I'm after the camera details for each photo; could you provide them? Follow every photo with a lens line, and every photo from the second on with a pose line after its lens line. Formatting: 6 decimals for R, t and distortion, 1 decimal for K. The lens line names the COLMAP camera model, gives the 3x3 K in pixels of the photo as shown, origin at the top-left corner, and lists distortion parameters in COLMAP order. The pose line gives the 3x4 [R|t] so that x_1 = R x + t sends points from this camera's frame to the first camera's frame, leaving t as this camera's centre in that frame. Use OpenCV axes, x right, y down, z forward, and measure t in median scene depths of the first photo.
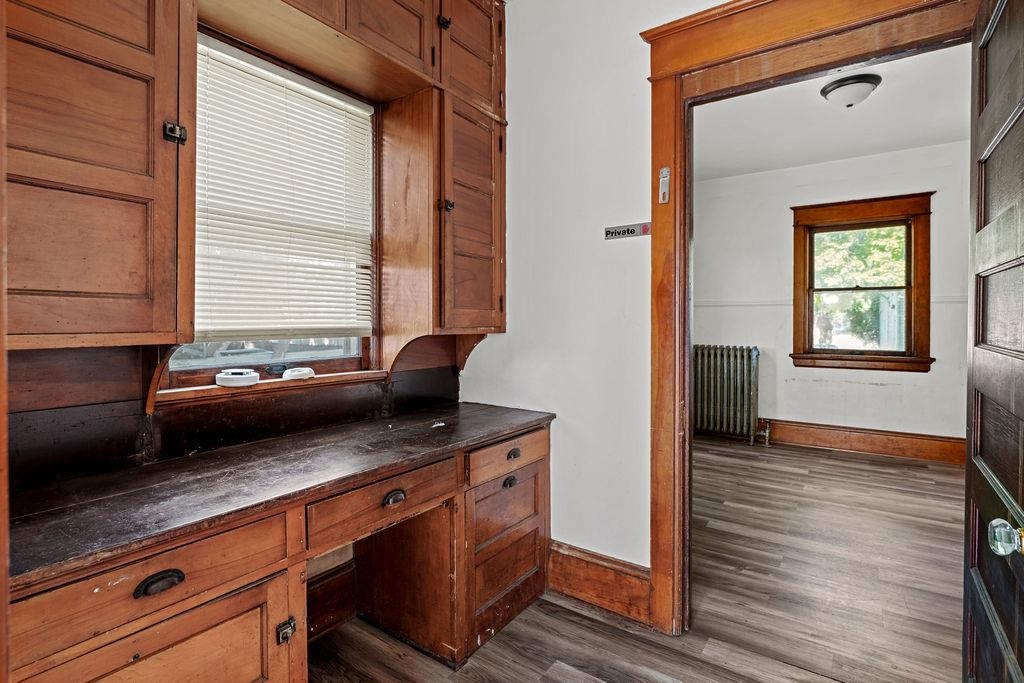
lens RADIAL K [[496.2, 0, 507.7], [0, 496.2, 324.7], [0, 0, 1]] dist [-0.012528, 0.000120]
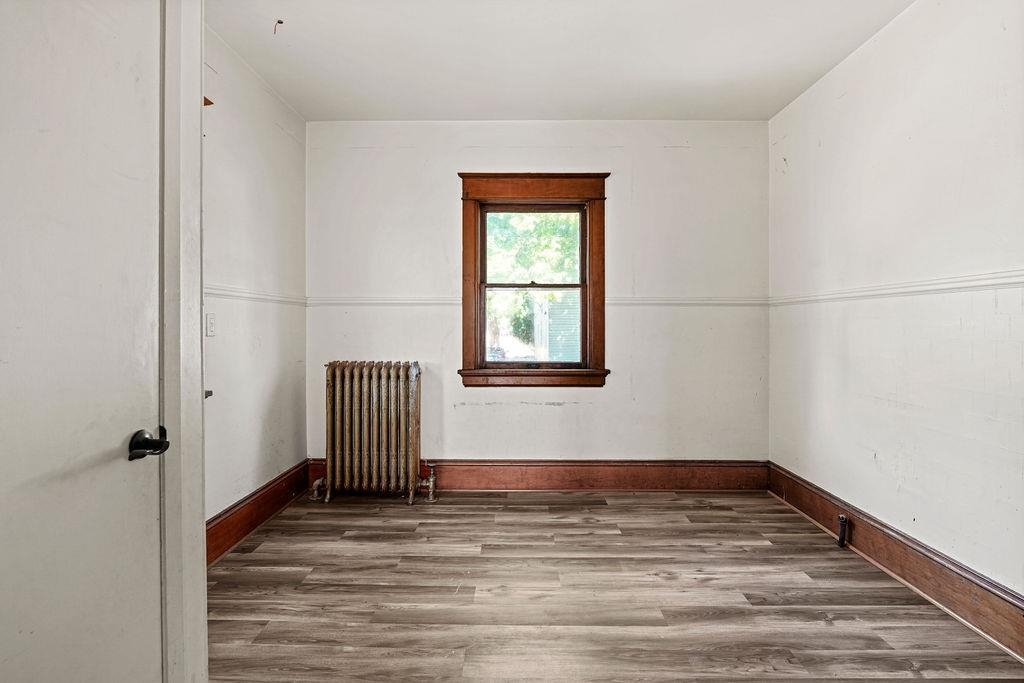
lens RADIAL K [[496.2, 0, 513.4], [0, 496.2, 336.1], [0, 0, 1]] dist [-0.012528, 0.000120]
pose [[0.818143, -0.007755, 0.574962, 0.213677], [0.002659, 0.999949, 0.009703, 0.001166], [-0.575008, -0.006410, 0.818123, 0.349014]]
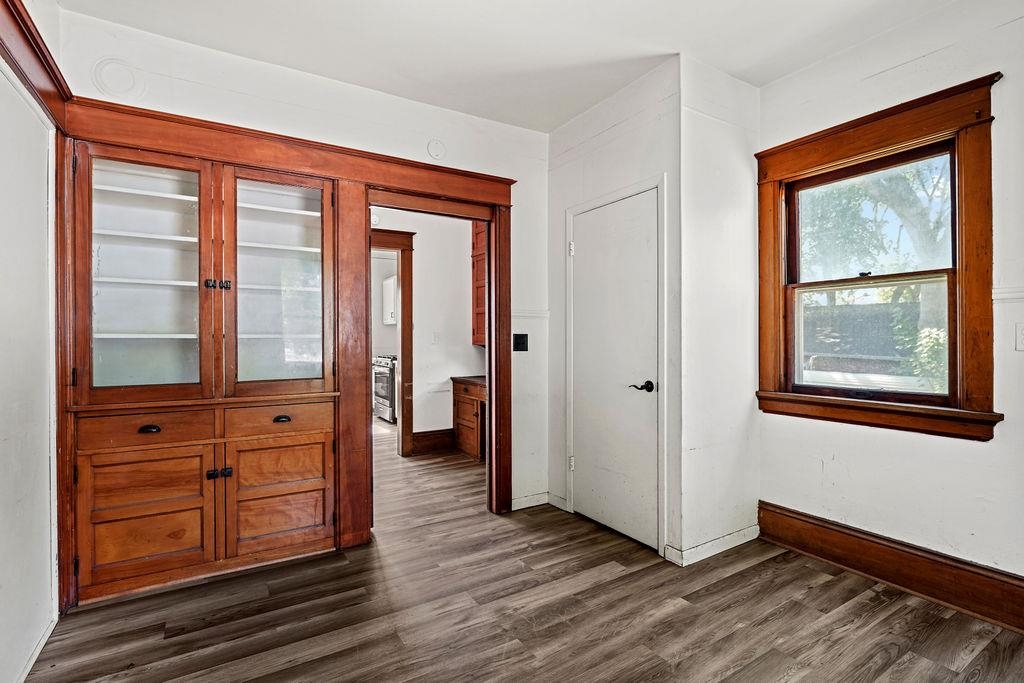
lens RADIAL K [[496.2, 0, 512.9], [0, 496.2, 340.4], [0, 0, 1]] dist [-0.012528, 0.000120]
pose [[-0.394354, -0.000505, -0.918959, 0.795093], [-0.006651, 0.999975, 0.002305, 0.000426], [0.918935, 0.007021, -0.394347, 0.717956]]
